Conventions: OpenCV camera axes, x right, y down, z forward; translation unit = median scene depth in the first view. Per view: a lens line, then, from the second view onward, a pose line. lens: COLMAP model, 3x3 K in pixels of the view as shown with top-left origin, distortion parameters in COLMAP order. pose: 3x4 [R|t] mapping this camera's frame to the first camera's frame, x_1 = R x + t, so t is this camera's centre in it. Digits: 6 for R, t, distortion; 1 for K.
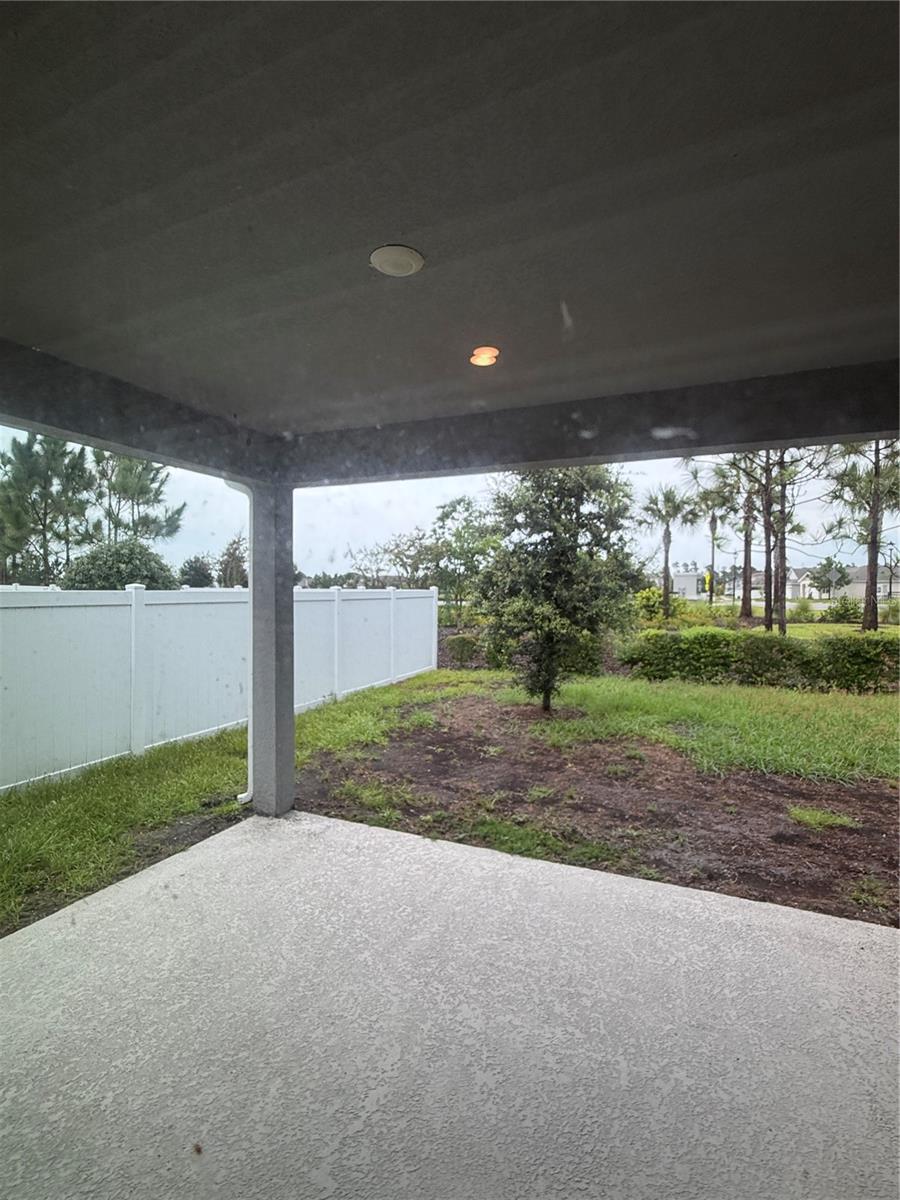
lens RADIAL K [[587.0, 0, 447.6], [0, 587.0, 607.6], [0, 0, 1]] dist [0.000683, -0.000530]
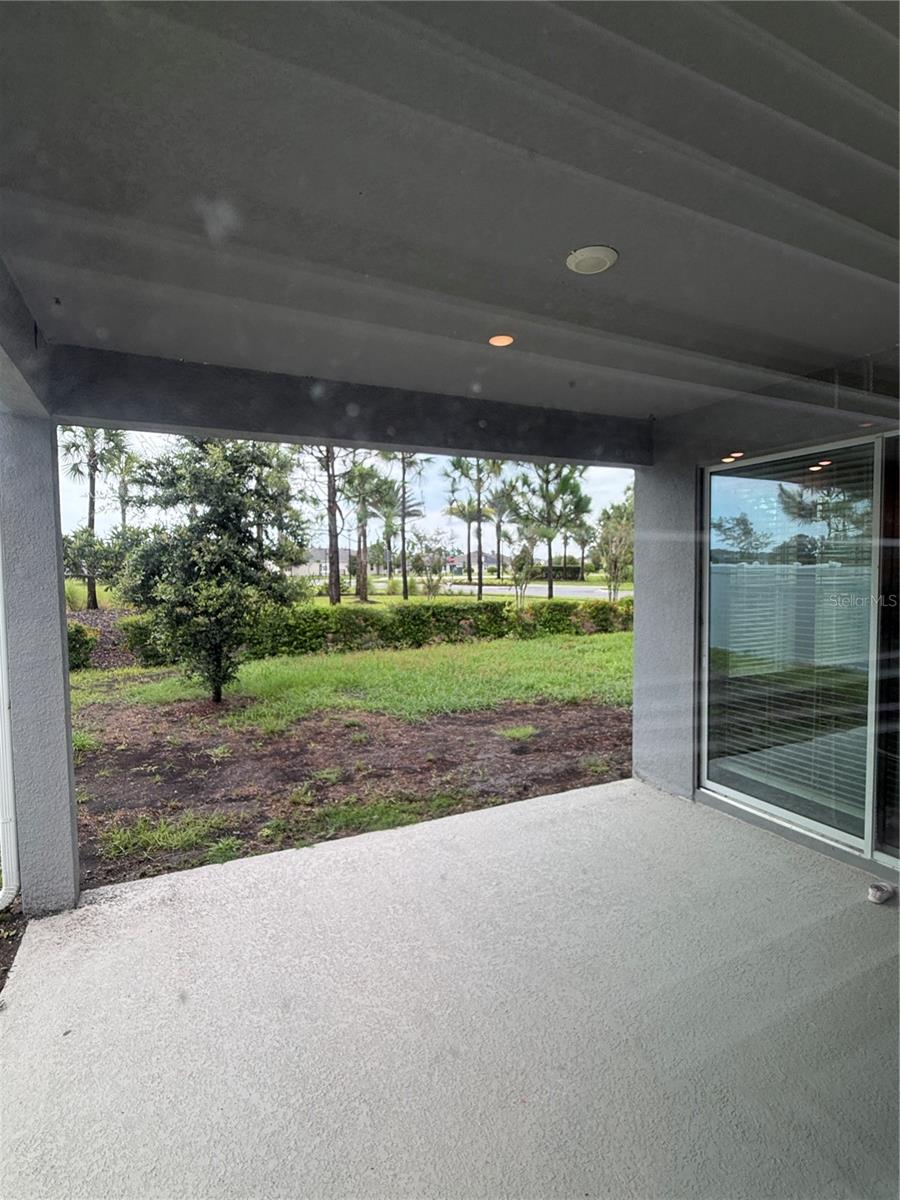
lens RADIAL K [[587.0, 0, 450.5], [0, 587.0, 599.1], [0, 0, 1]] dist [0.000683, -0.000530]
pose [[0.651168, -0.049210, 0.757336, -0.447466], [0.034706, 0.998782, 0.035058, -0.007418], [-0.758140, 0.003455, 0.652083, 0.200193]]
